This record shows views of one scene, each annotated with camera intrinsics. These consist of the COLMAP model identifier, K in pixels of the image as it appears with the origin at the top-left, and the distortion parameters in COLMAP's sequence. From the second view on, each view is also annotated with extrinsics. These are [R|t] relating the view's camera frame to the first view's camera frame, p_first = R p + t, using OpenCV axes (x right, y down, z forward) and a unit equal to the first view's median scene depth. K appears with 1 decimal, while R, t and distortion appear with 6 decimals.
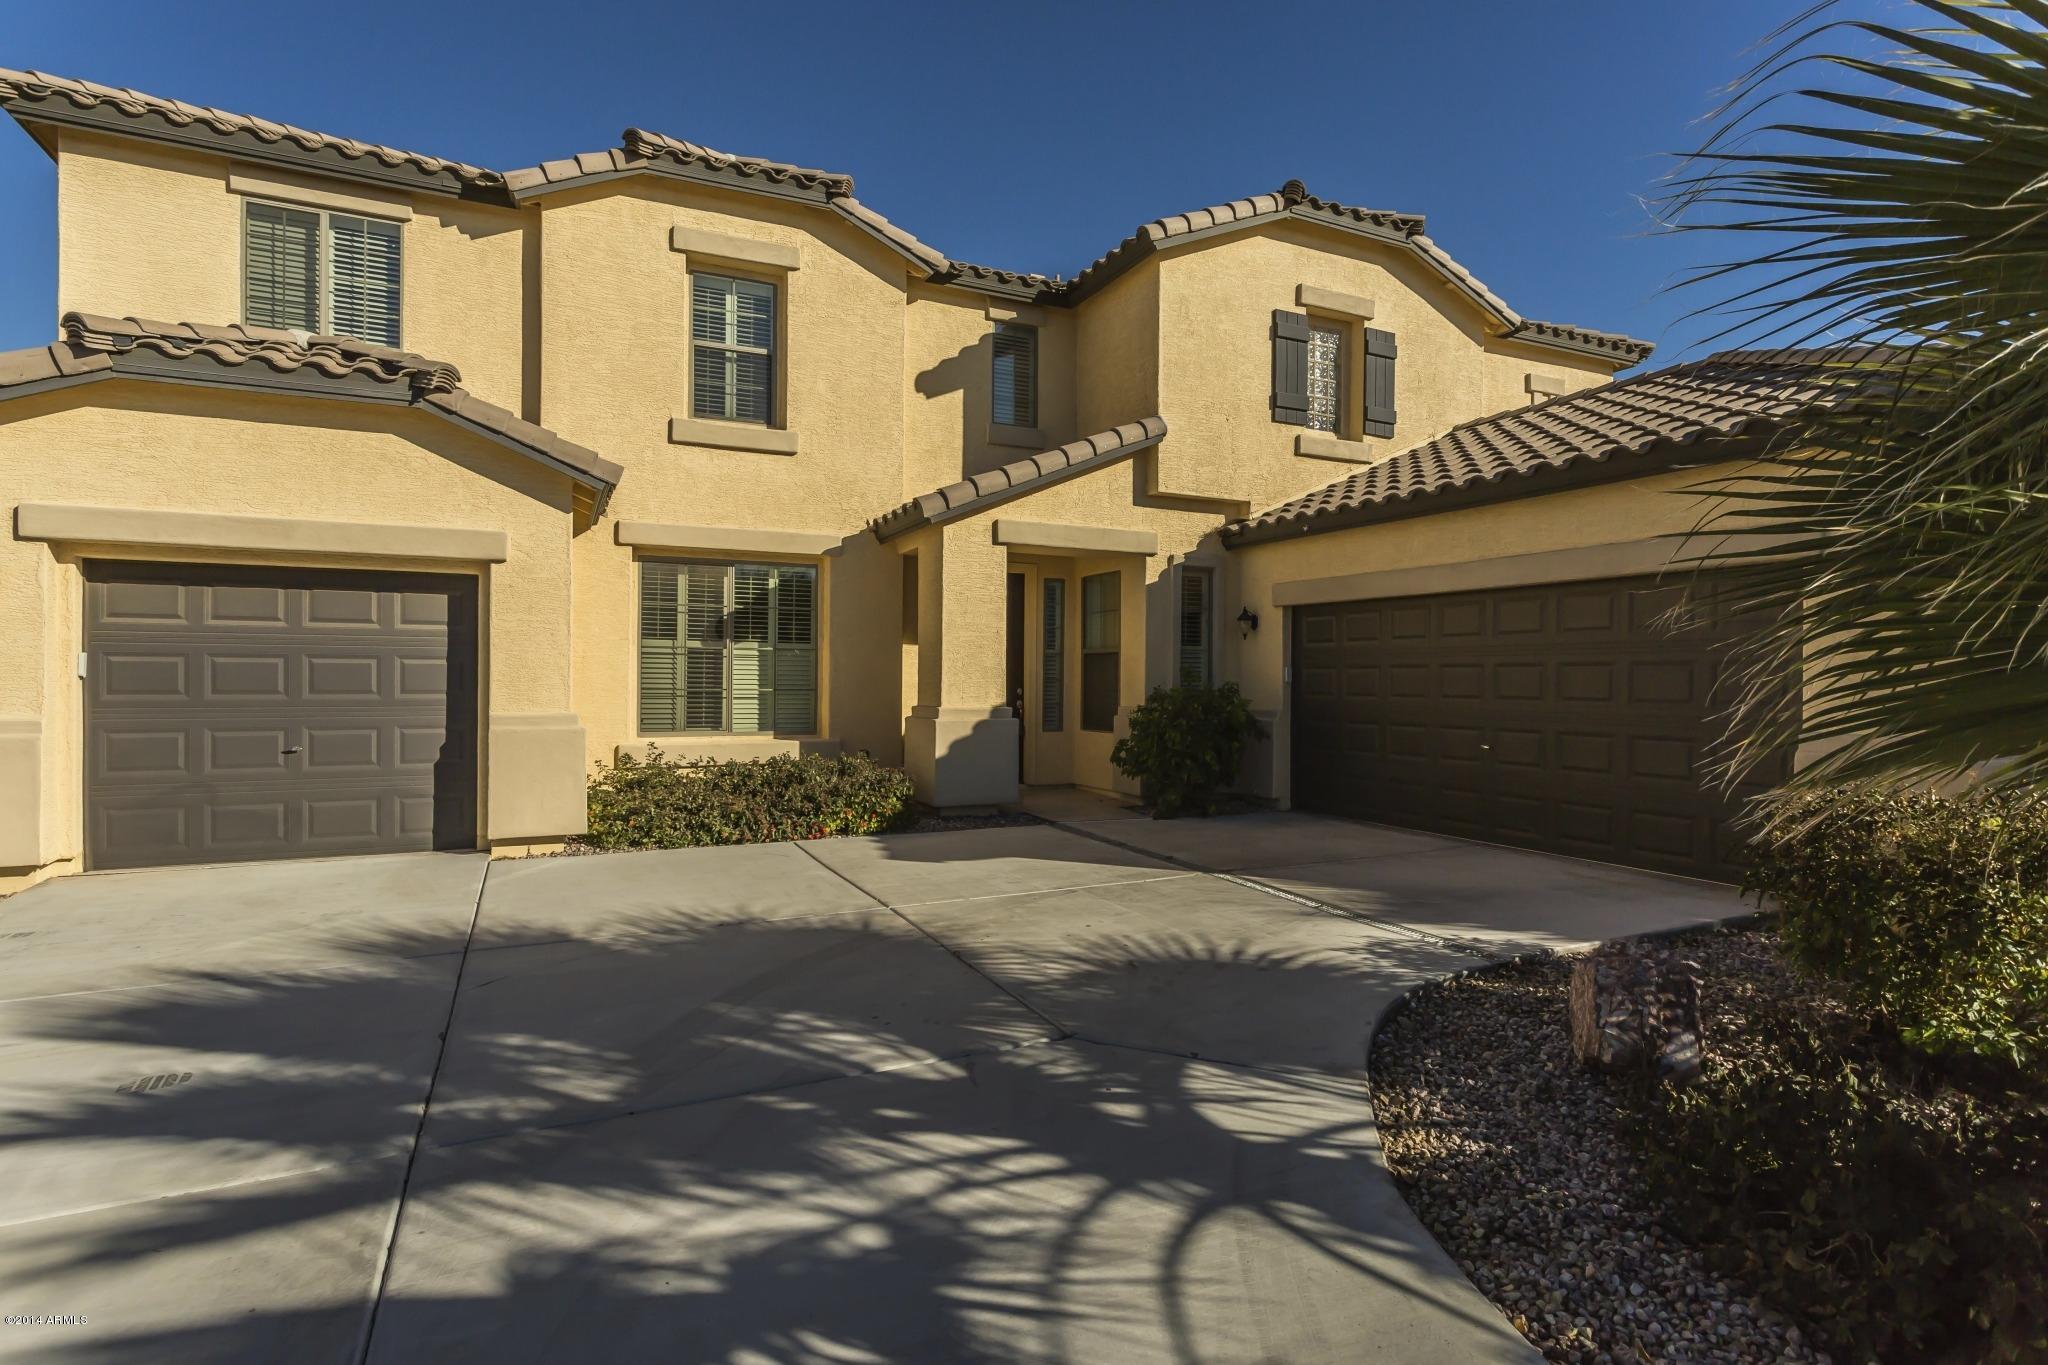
lens RADIAL K [[1050.9, 0, 1039.1], [0, 1050.9, 679.1], [0, 0, 1]] dist [-0.002089, 0.002973]
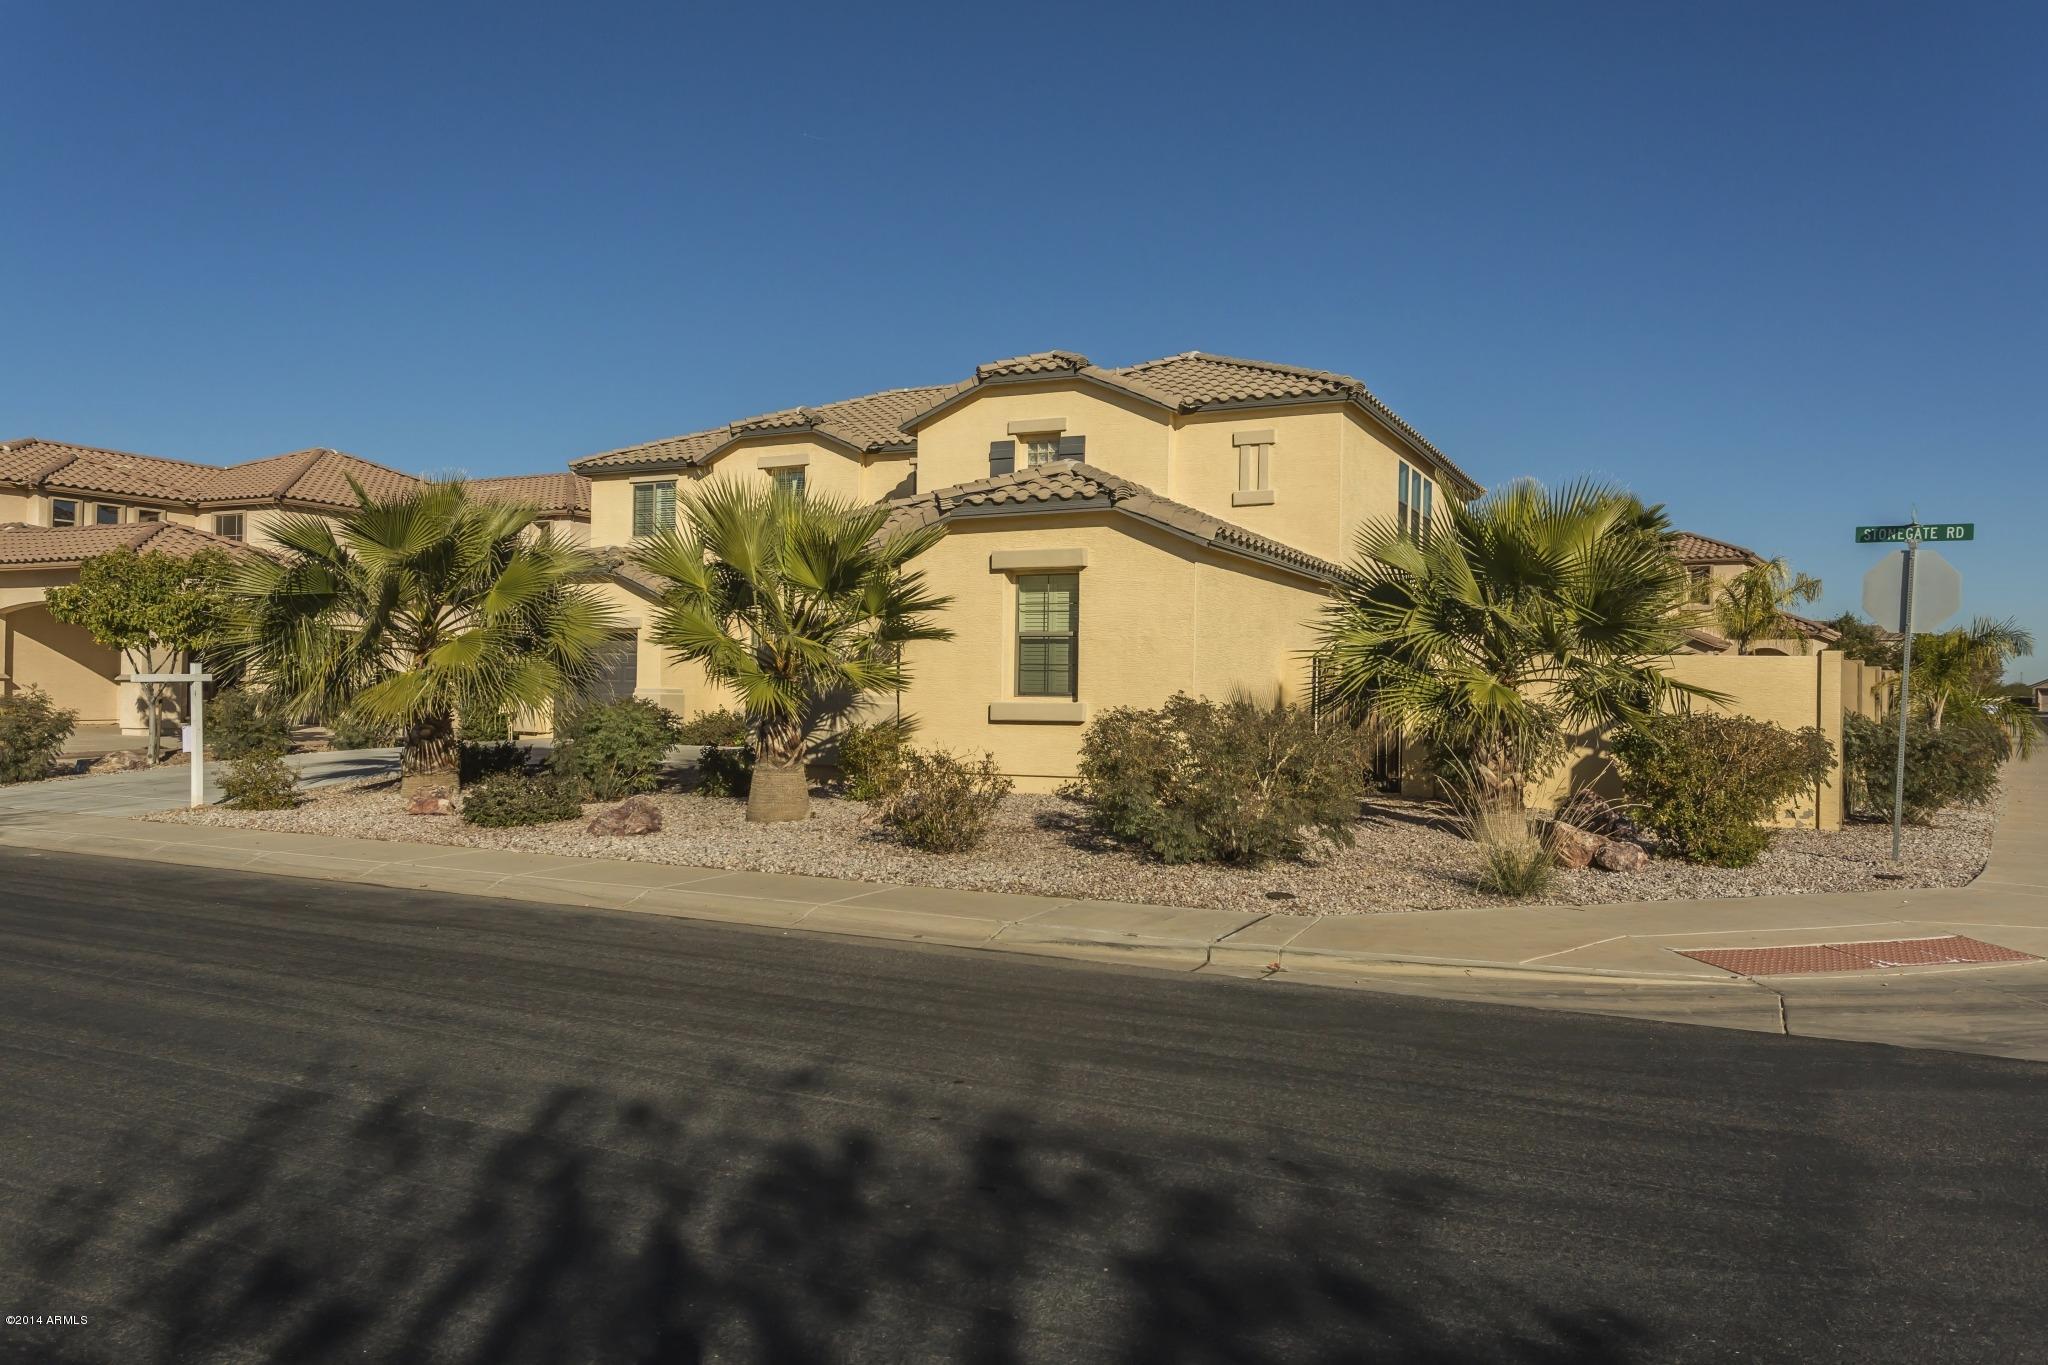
lens RADIAL K [[1443.3, 0, 1024.0], [0, 1443.3, 682.5], [0, 0, 1]] dist [0.002971, 0.002300]
pose [[0.607955, 0.000919, -0.793971, 2.116810], [-0.013386, 0.999869, -0.009092, 0.029699], [0.793859, 0.016155, 0.607888, -0.292201]]
